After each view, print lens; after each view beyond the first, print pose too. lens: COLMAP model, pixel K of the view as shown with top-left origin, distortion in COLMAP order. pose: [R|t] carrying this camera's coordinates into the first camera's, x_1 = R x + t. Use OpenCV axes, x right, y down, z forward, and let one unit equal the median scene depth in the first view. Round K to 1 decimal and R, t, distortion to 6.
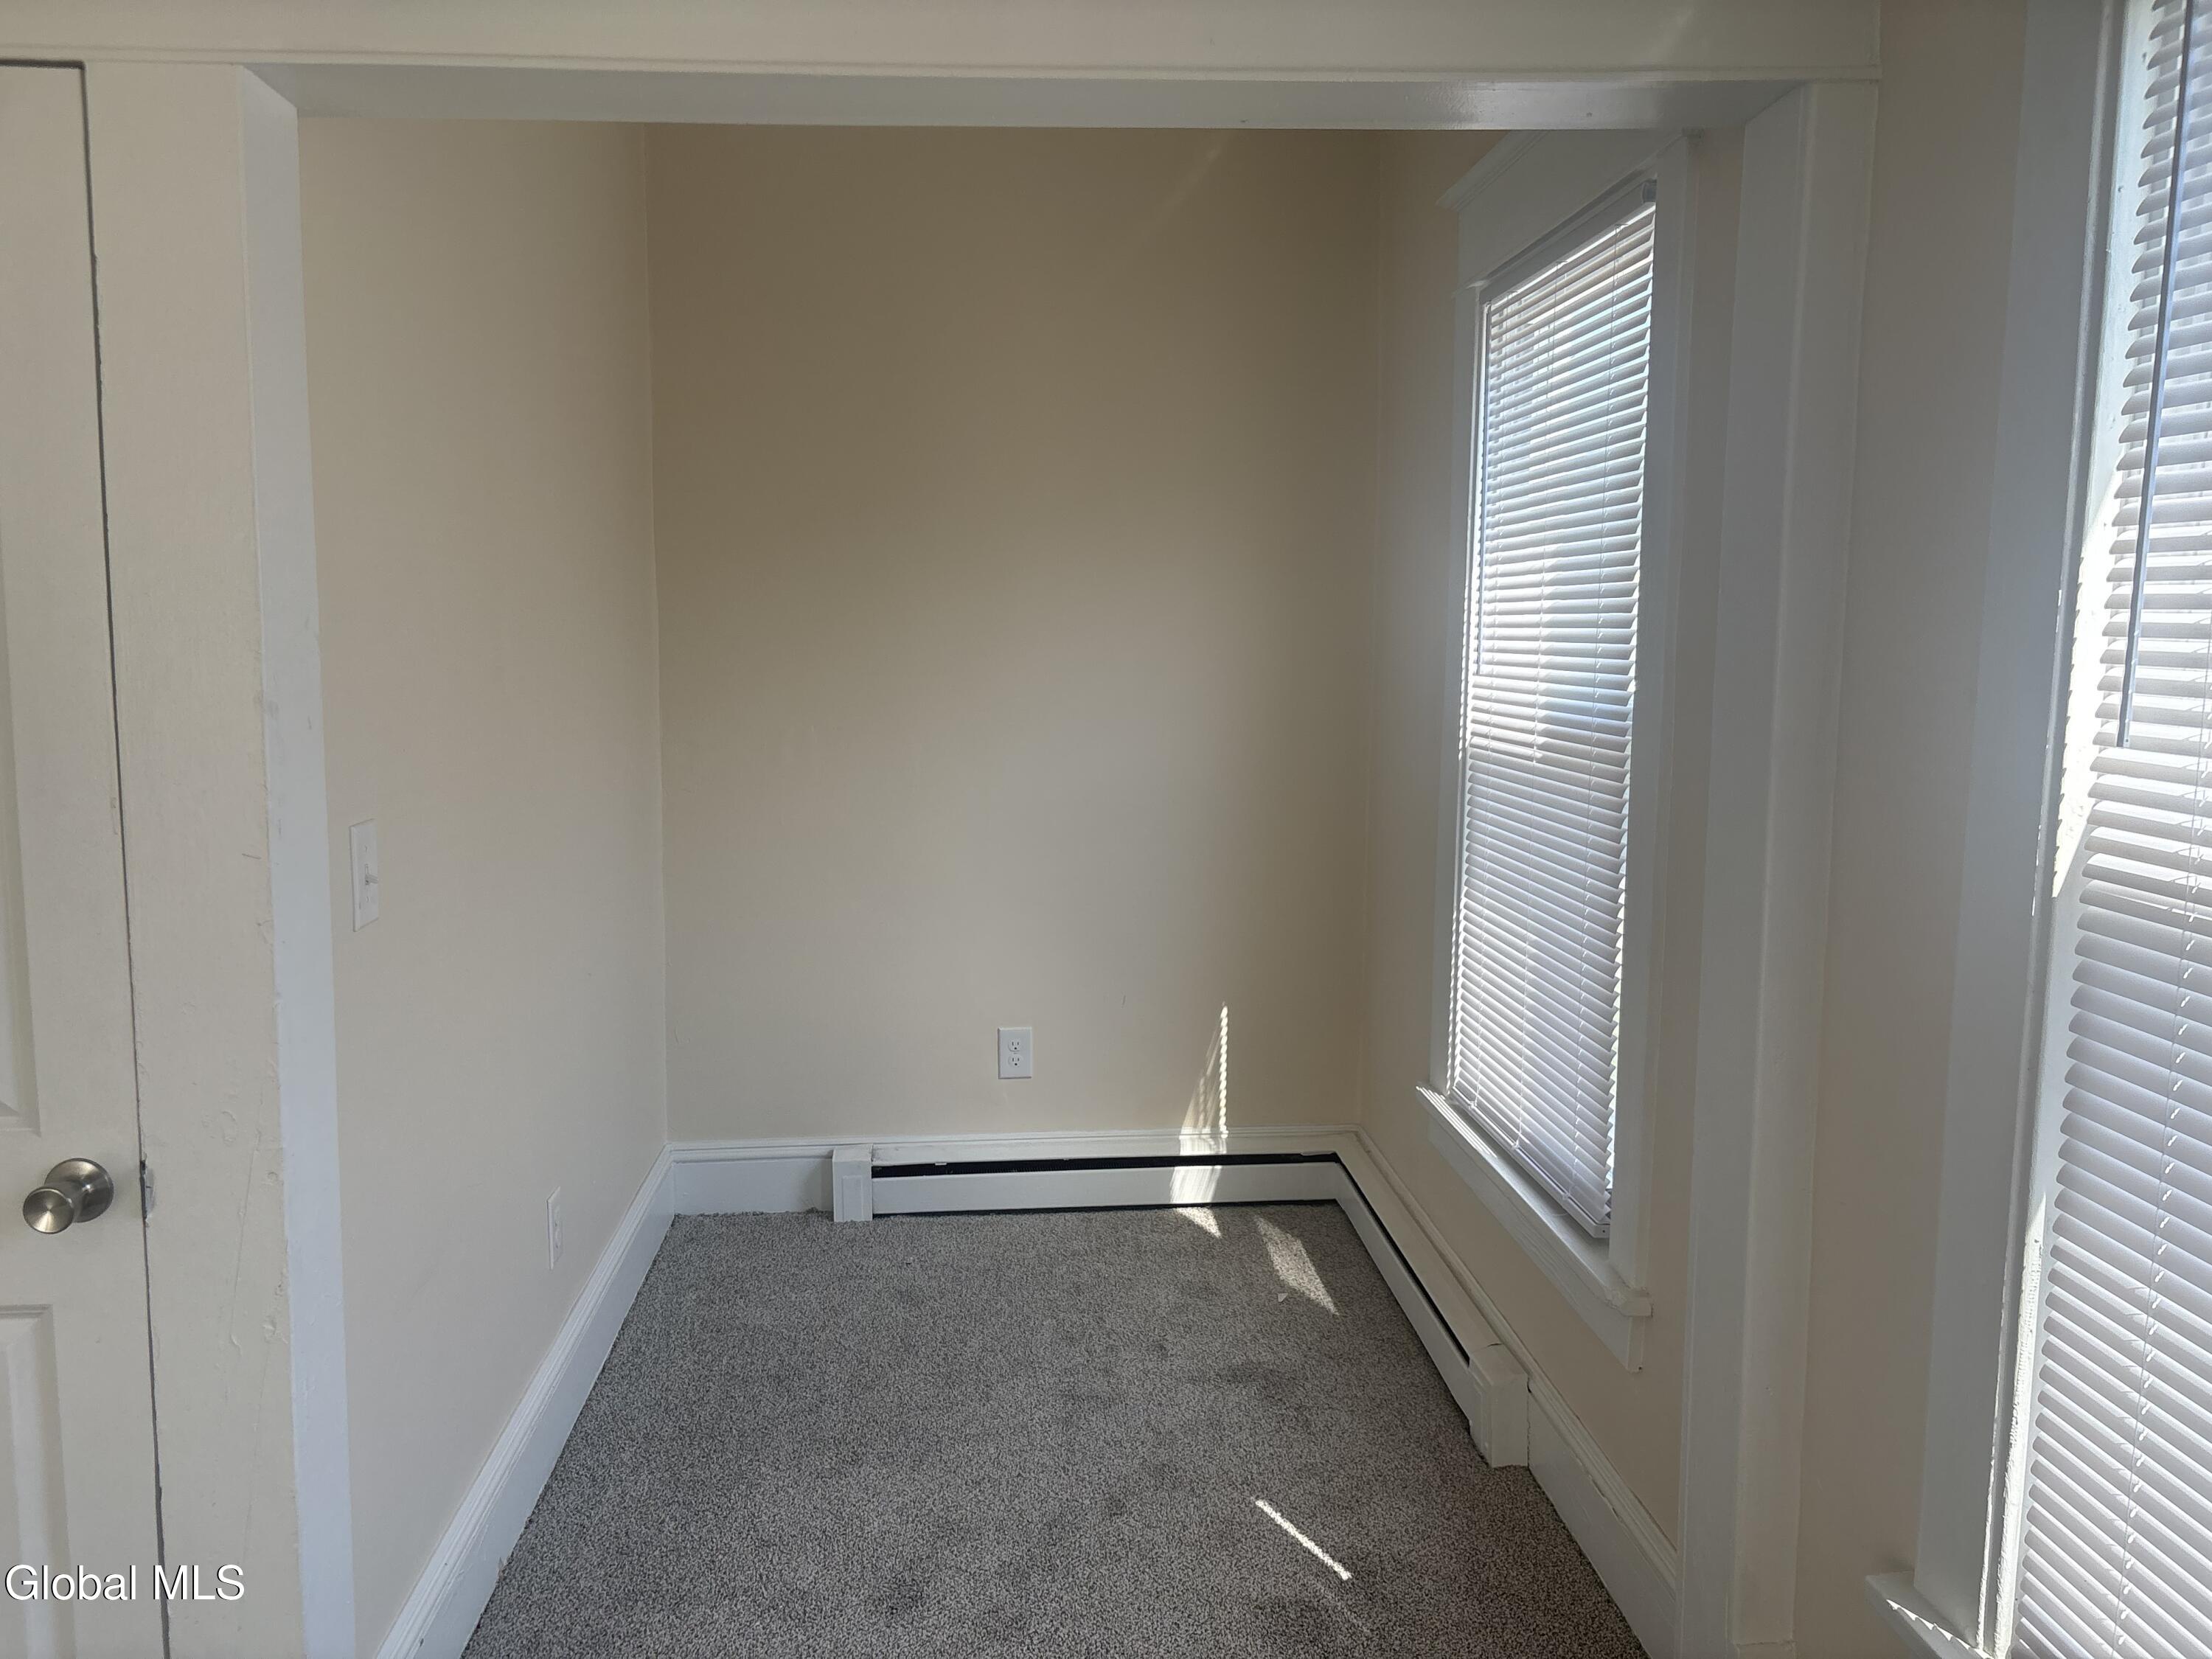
lens RADIAL K [[1683.7, 0, 1107.4], [0, 1683.7, 843.4], [0, 0, 1]] dist [0.059910, -0.066004]
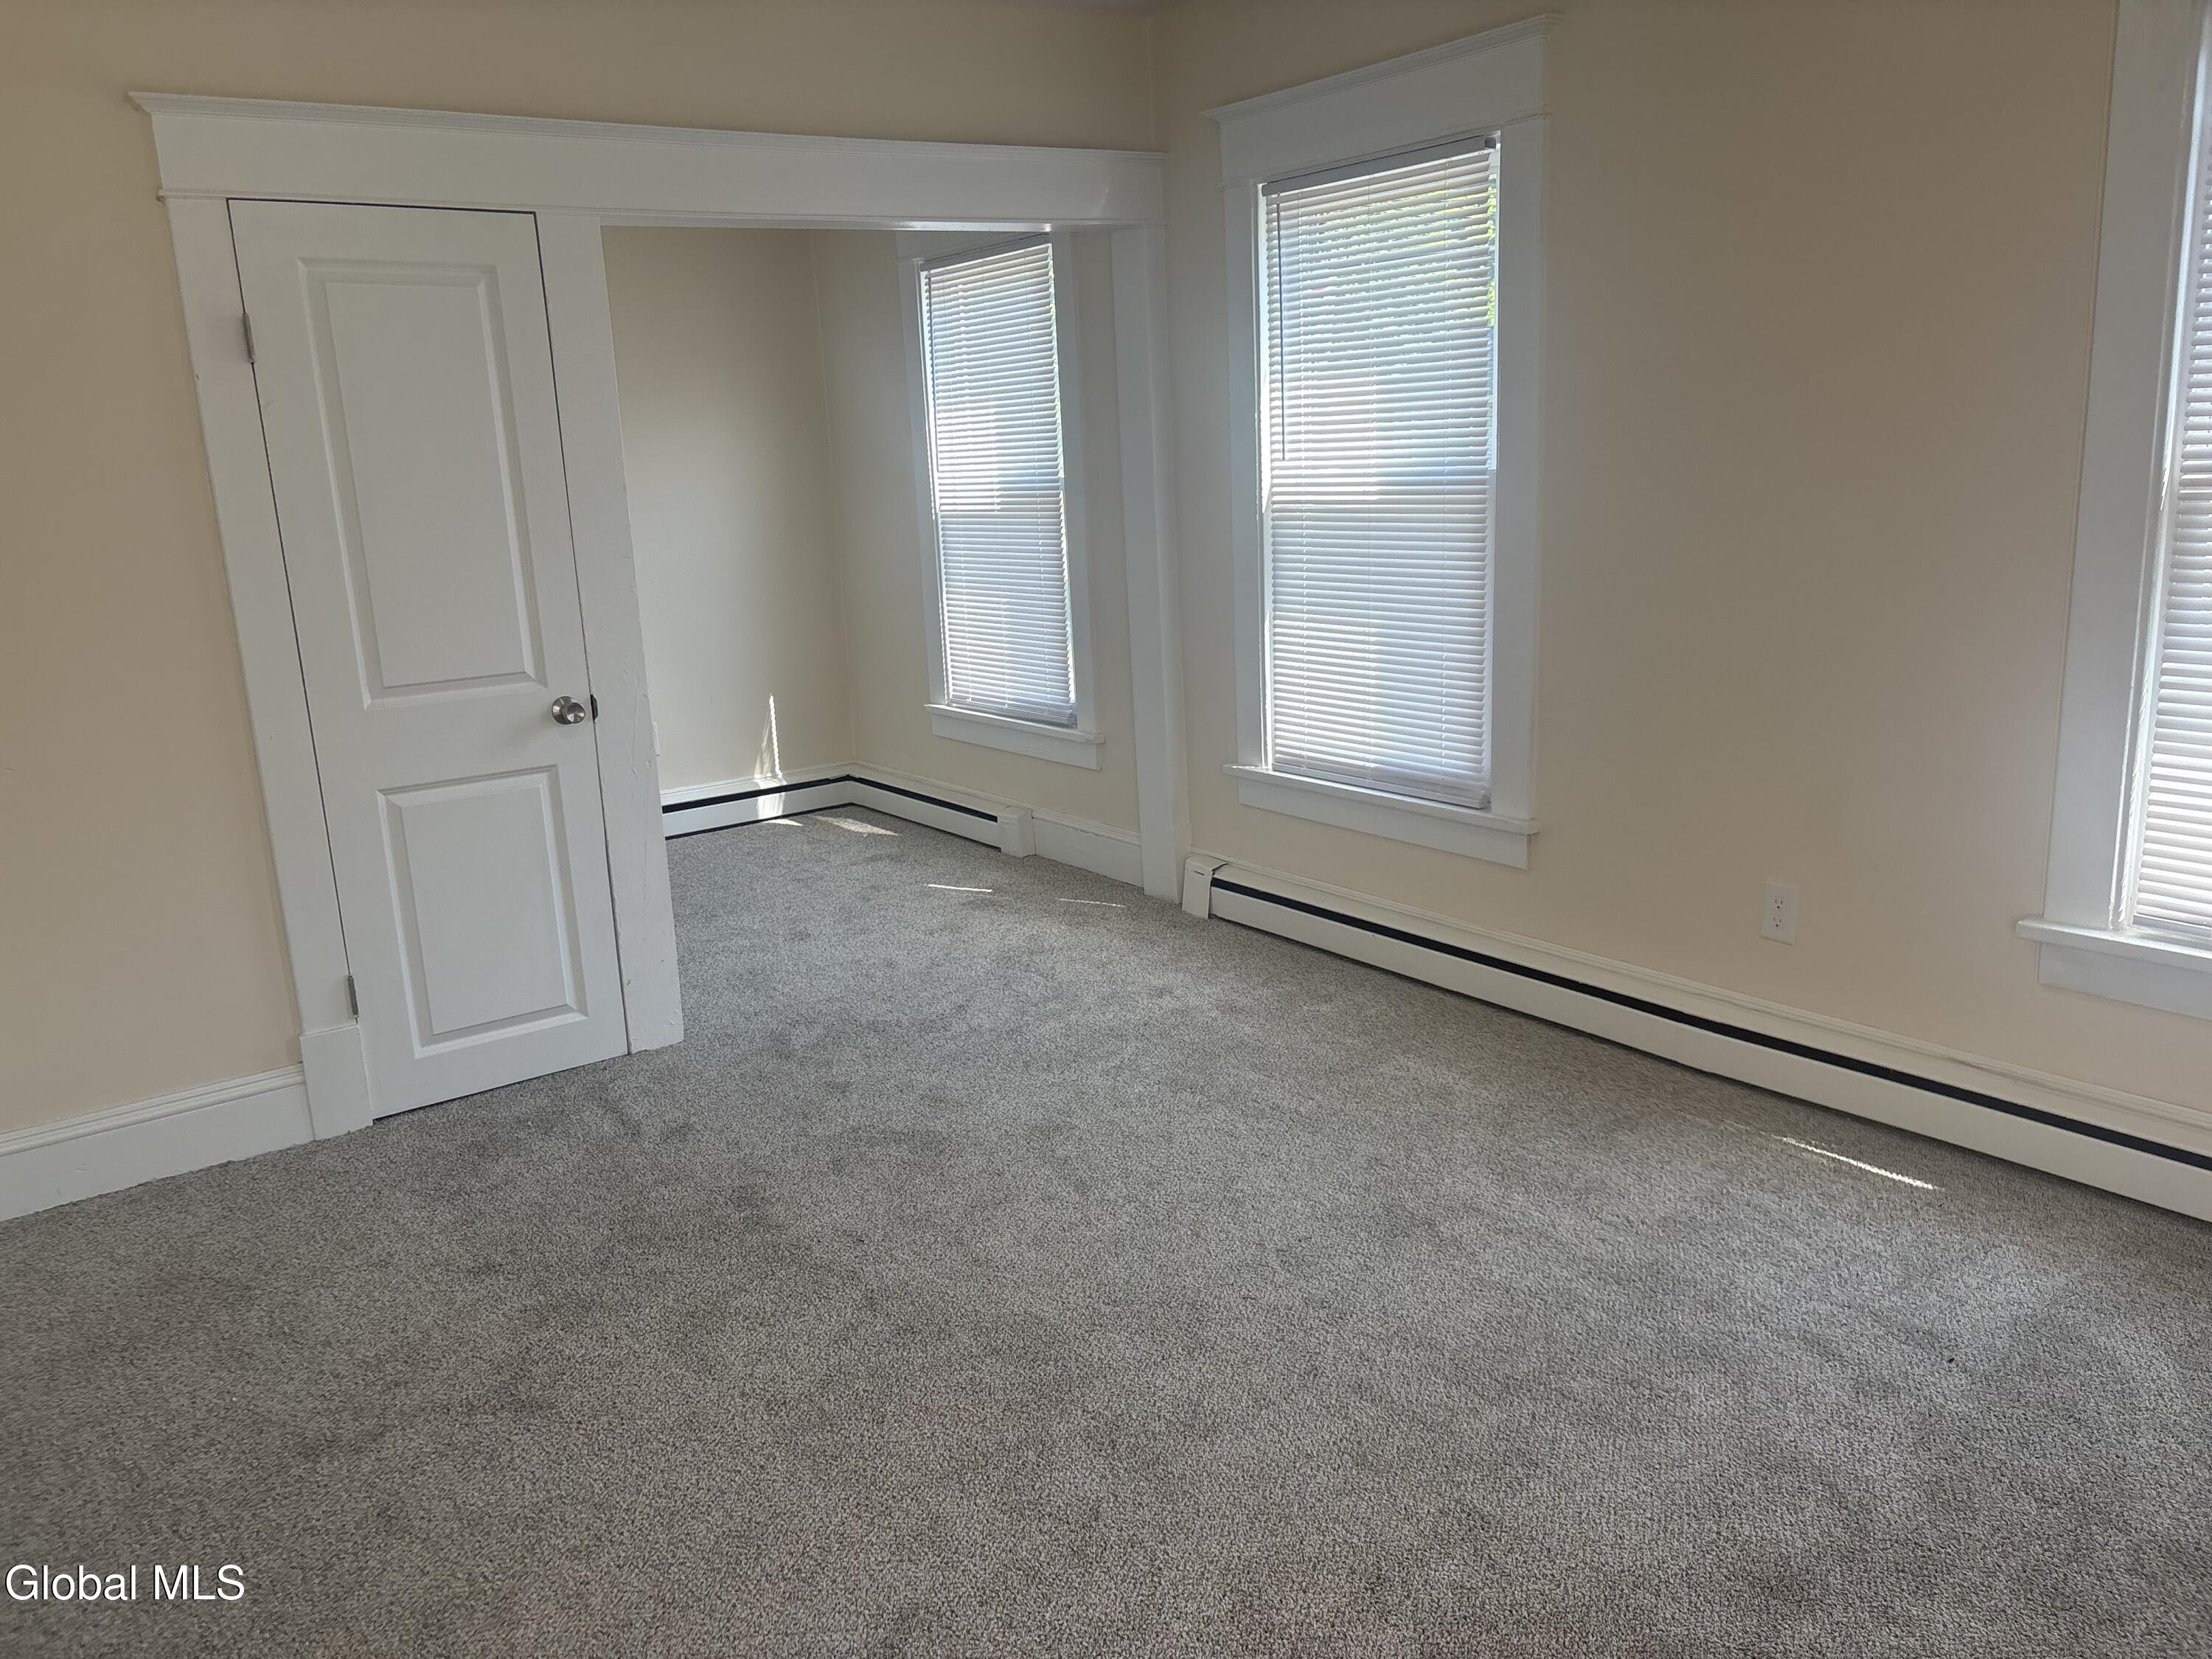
lens RADIAL K [[1683.7, 0, 1110.2], [0, 1683.7, 826.1], [0, 0, 1]] dist [0.059910, -0.066004]
pose [[0.852015, -0.158594, 0.498916, -0.745894], [0.119839, 0.986789, 0.109025, 0.128236], [-0.509616, -0.033101, 0.859765, -0.871258]]
